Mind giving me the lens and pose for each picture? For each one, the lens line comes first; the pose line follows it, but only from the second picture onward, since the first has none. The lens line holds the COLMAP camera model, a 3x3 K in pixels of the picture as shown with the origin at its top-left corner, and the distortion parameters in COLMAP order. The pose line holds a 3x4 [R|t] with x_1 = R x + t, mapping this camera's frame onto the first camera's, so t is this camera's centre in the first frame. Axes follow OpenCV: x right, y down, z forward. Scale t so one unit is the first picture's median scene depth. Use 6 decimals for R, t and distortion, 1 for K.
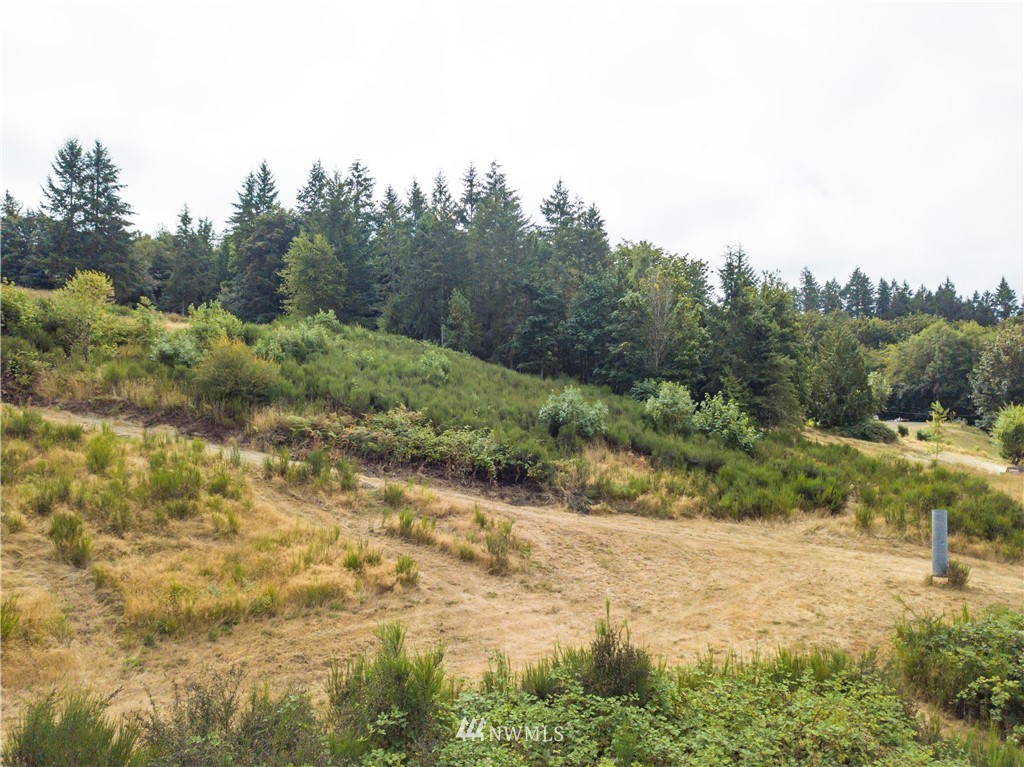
lens RADIAL K [[784.7, 0, 507.5], [0, 784.7, 387.4], [0, 0, 1]] dist [0.029117, -0.028586]
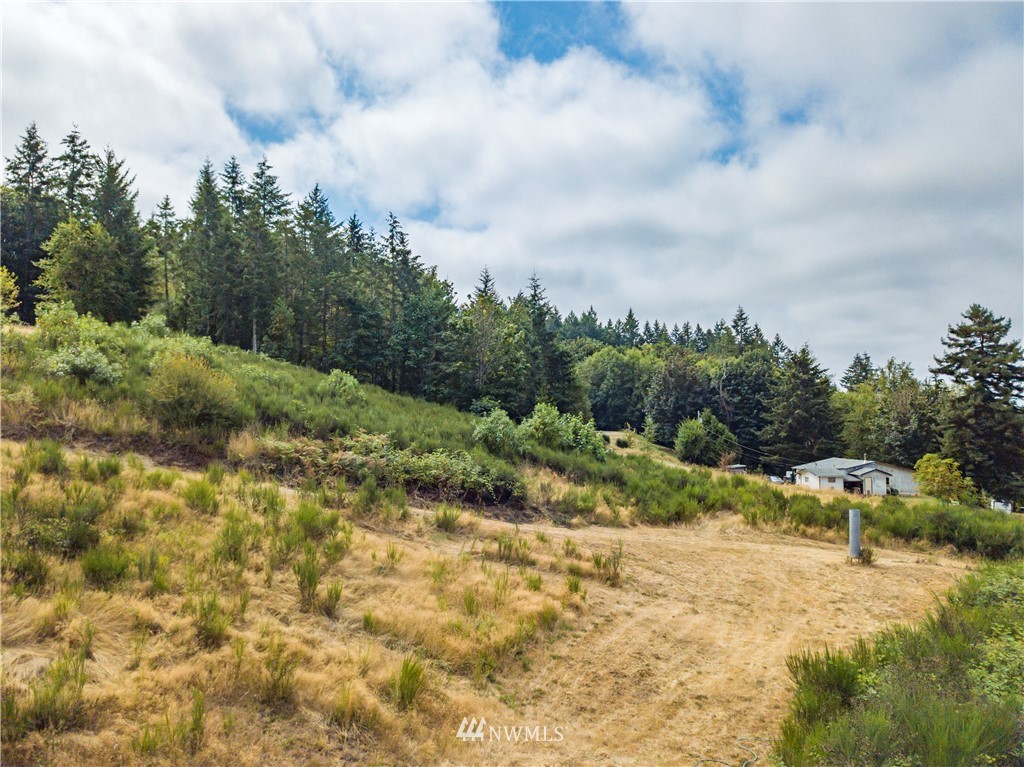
lens RADIAL K [[791.1, 0, 508.4], [0, 791.1, 382.8], [0, 0, 1]] dist [-0.004896, 0.006487]
pose [[0.890942, 0.022056, 0.453582, -0.249802], [-0.016401, 0.999731, -0.016398, -0.012331], [-0.453822, 0.007170, 0.891064, 0.021323]]
